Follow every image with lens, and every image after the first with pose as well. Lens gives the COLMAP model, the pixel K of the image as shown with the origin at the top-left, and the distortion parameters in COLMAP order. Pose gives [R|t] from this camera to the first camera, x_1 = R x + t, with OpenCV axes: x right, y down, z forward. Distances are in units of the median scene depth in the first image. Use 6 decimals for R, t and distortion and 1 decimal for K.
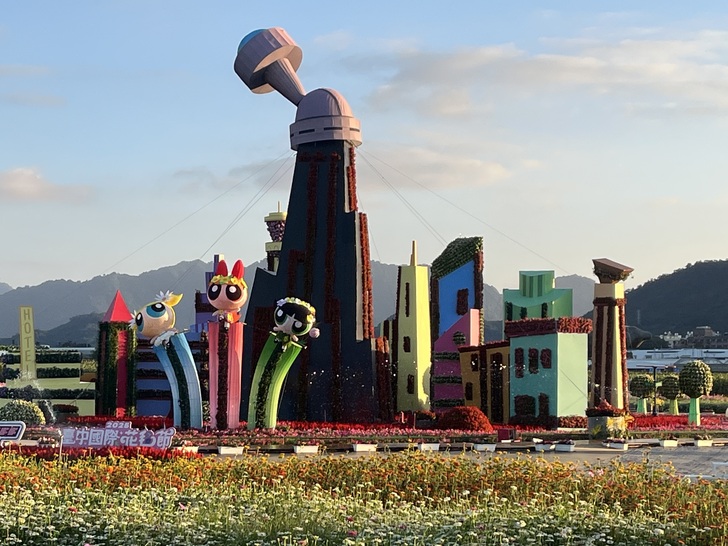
lens RADIAL K [[1928.0, 0, 365.6], [0, 1928.0, 273.4], [0, 0, 1]] dist [0.285210, 0.000000]
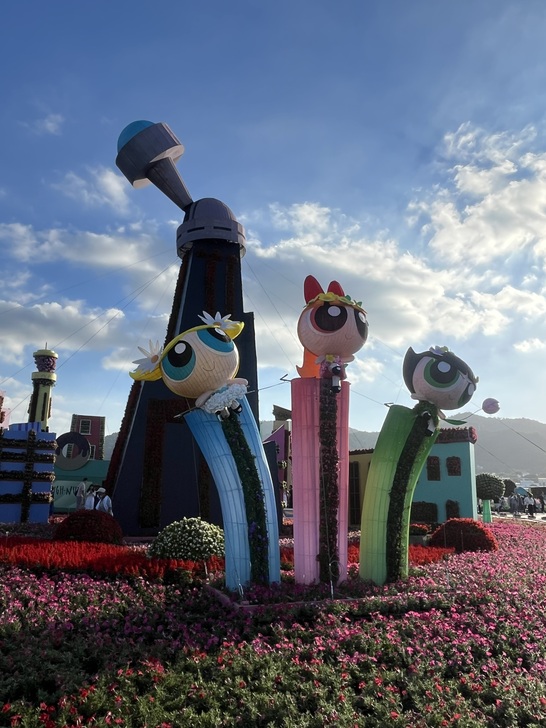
lens RADIAL K [[552.6, 0, 271.4], [0, 552.6, 361.8], [0, 0, 1]] dist [-0.012992, 0.010780]
pose [[0.829148, 0.132727, 0.543044, -0.158780], [-0.043357, 0.983748, -0.174241, 0.044890], [-0.557345, 0.120927, 0.821428, 0.806982]]
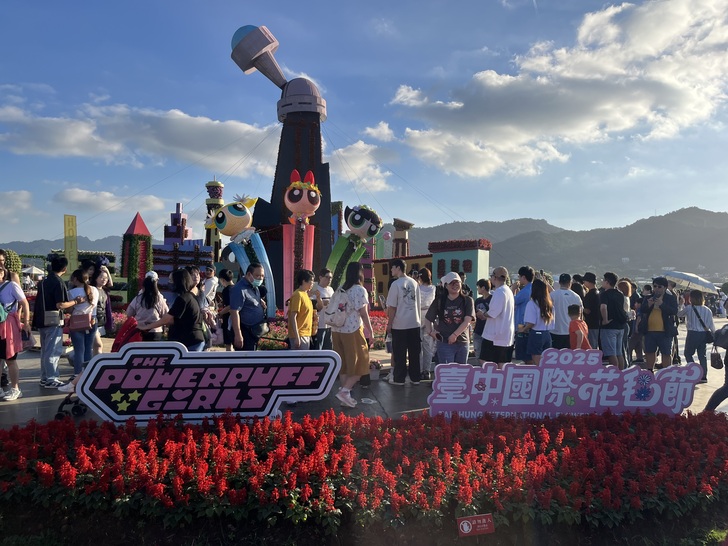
lens RADIAL K [[571.1, 0, 383.1], [0, 571.1, 277.1], [0, 0, 1]] dist [0.025927, -0.004200]
pose [[0.913197, 0.016481, 0.407186, -0.150428], [-0.033713, 0.998812, 0.035182, 0.039212], [-0.406123, -0.045856, 0.912667, 0.619943]]
